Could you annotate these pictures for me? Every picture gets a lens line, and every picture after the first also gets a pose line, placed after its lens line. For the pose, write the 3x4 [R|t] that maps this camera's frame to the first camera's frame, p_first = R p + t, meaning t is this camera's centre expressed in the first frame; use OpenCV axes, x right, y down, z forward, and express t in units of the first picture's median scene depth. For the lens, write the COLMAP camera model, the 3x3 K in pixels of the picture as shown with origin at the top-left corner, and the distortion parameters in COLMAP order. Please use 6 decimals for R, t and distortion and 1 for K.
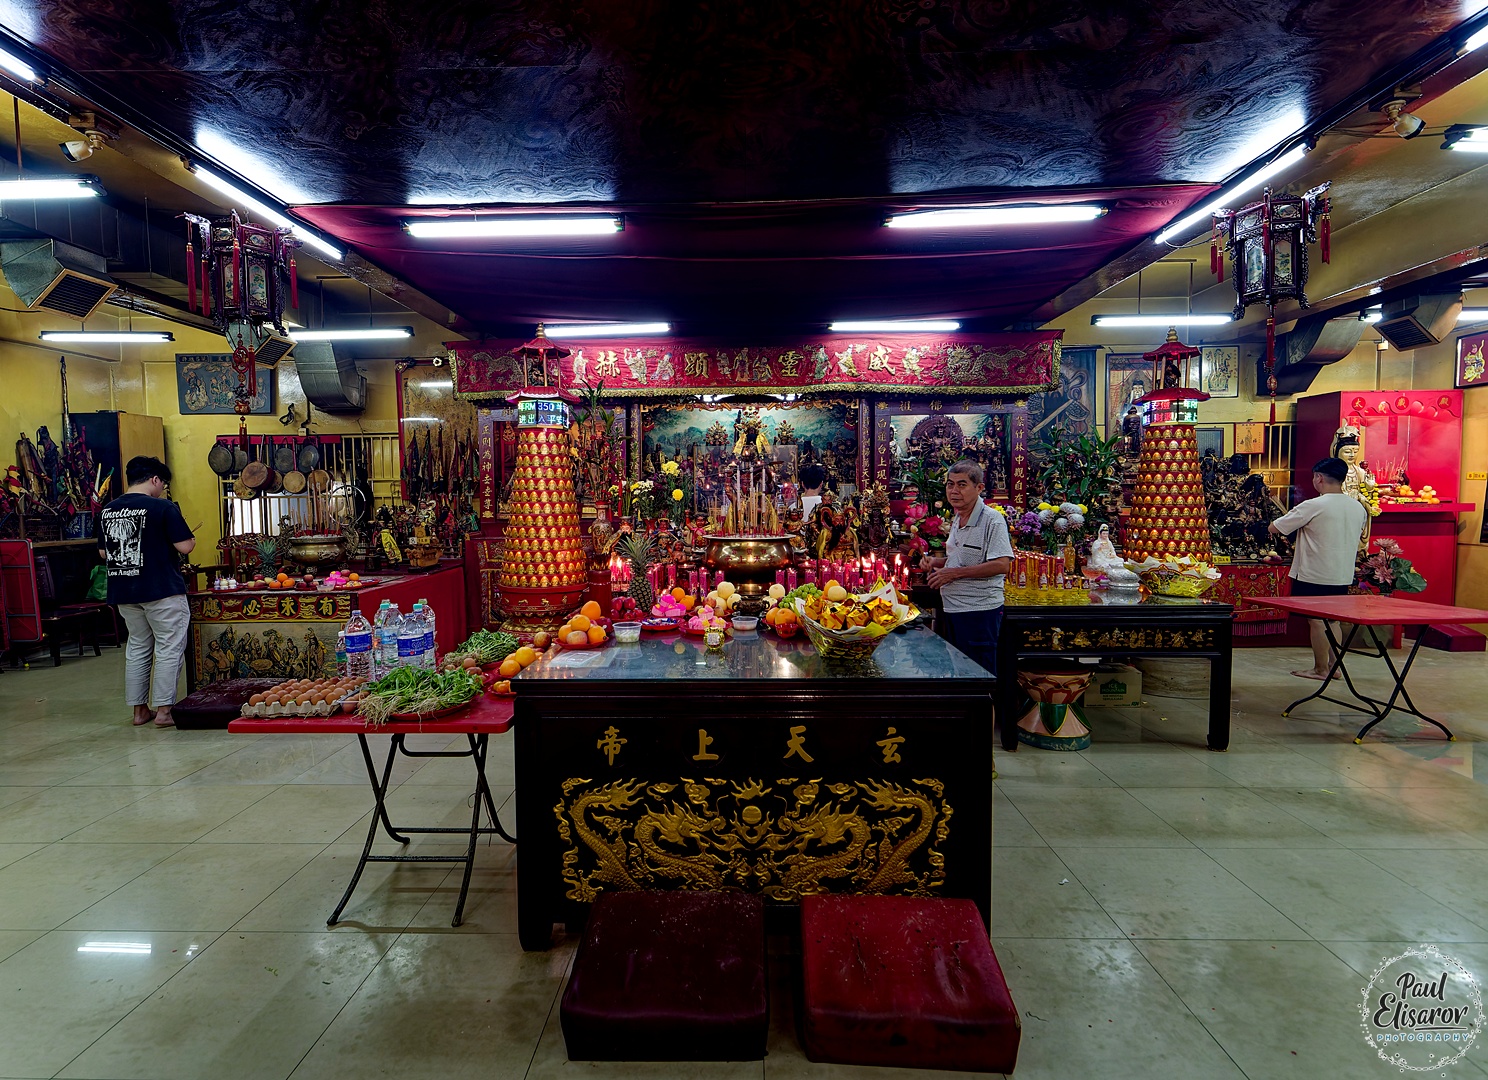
lens RADIAL K [[685.1, 0, 744.0], [0, 685.1, 540.0], [0, 0, 1]] dist [0.000470, 0.000149]
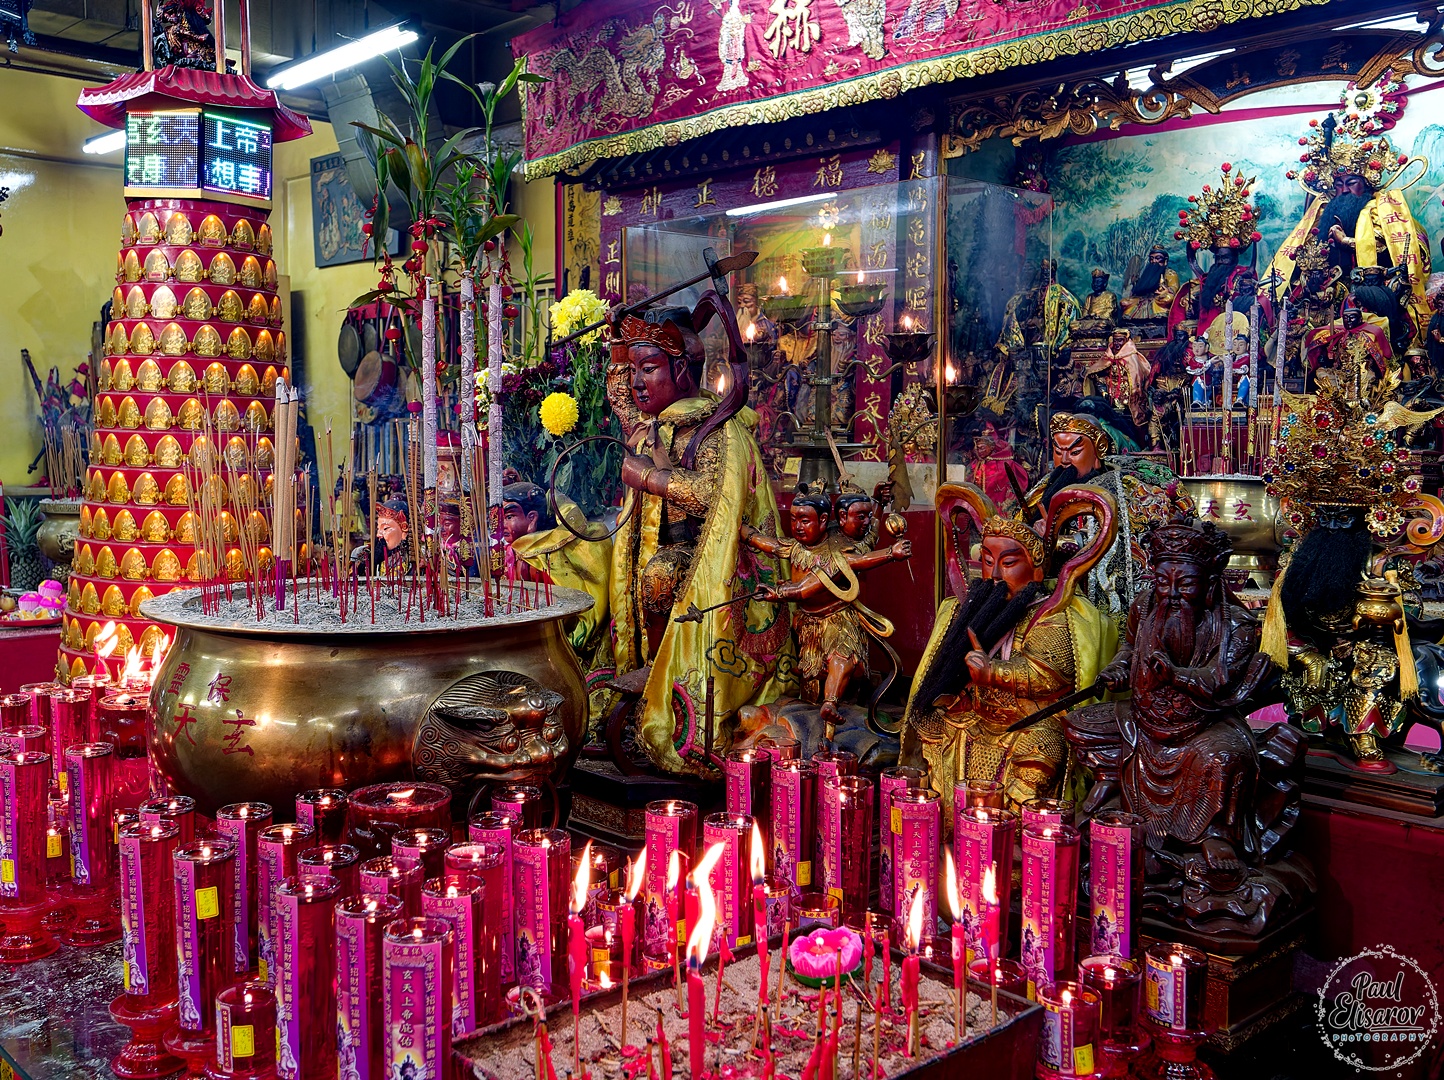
lens RADIAL K [[1397.2, 0, 722.0], [0, 1397.2, 540.0], [0, 0, 1]] dist [0.002211, -0.006980]
pose [[0.697048, 0.073109, -0.713287, 0.266057], [-0.064890, 0.997138, 0.038790, -0.033155], [0.714082, 0.019246, 0.699798, 0.517891]]
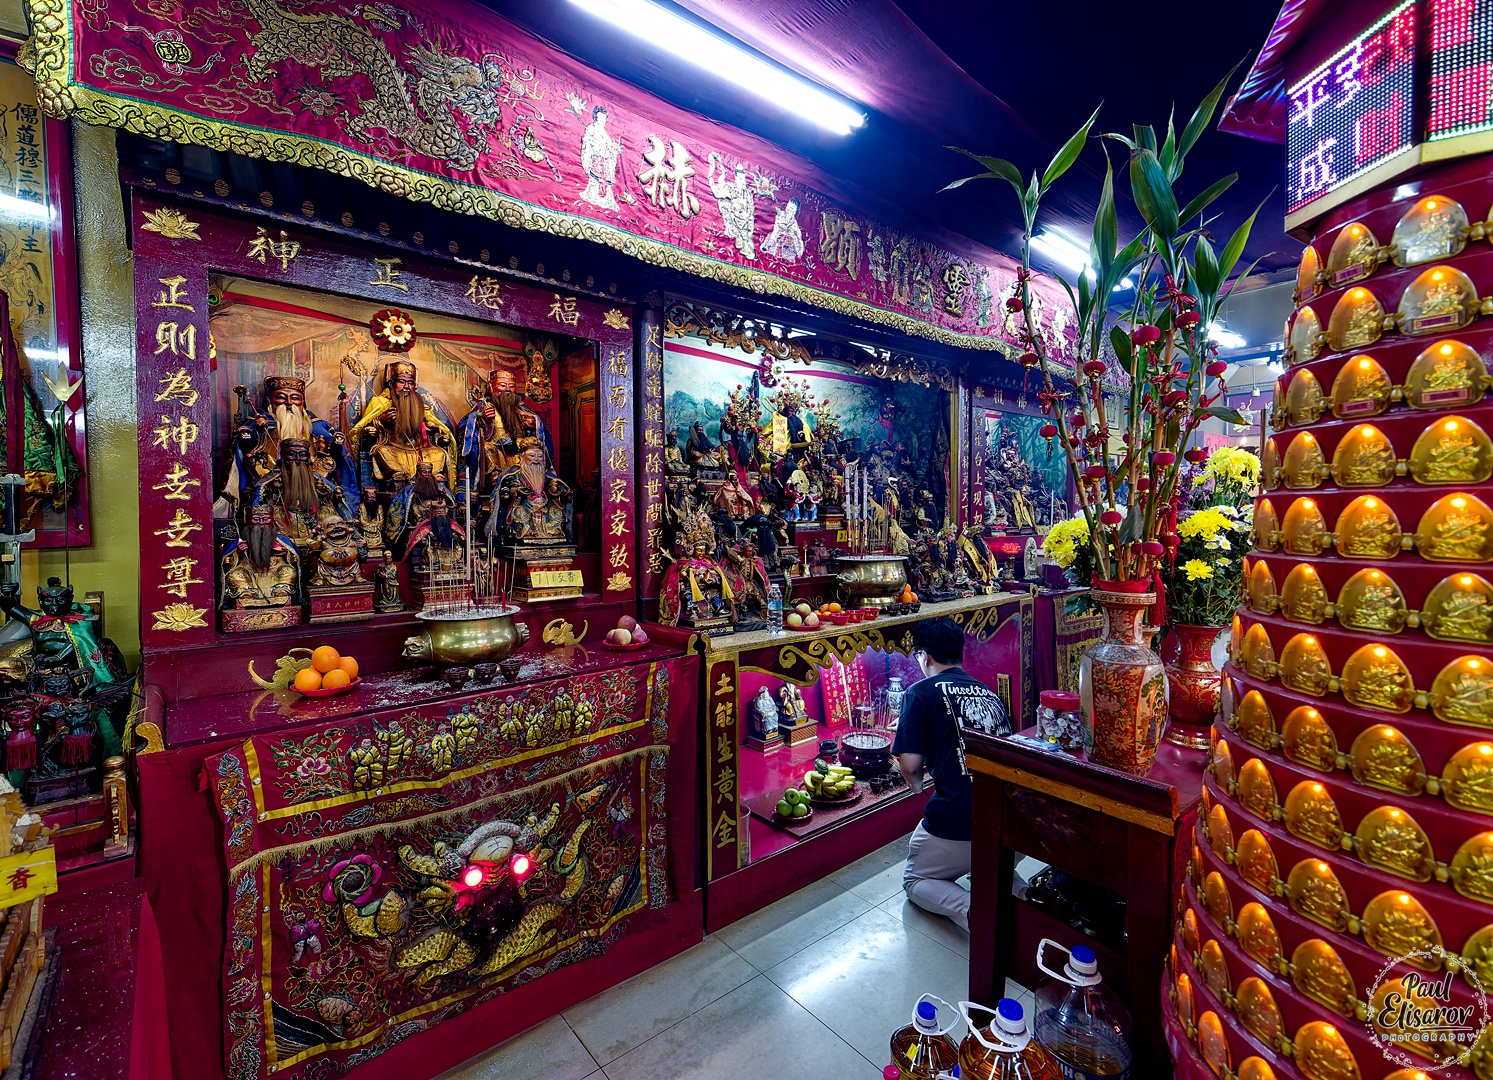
lens RADIAL K [[659.4, 0, 746.5], [0, 659.4, 540.0], [0, 0, 1]] dist [-0.001867, -0.000452]
pose [[0.765153, -0.019421, 0.643556, -0.395880], [0.043841, 0.998797, -0.021982, -0.055494], [-0.642354, 0.045034, 0.765084, 0.714924]]
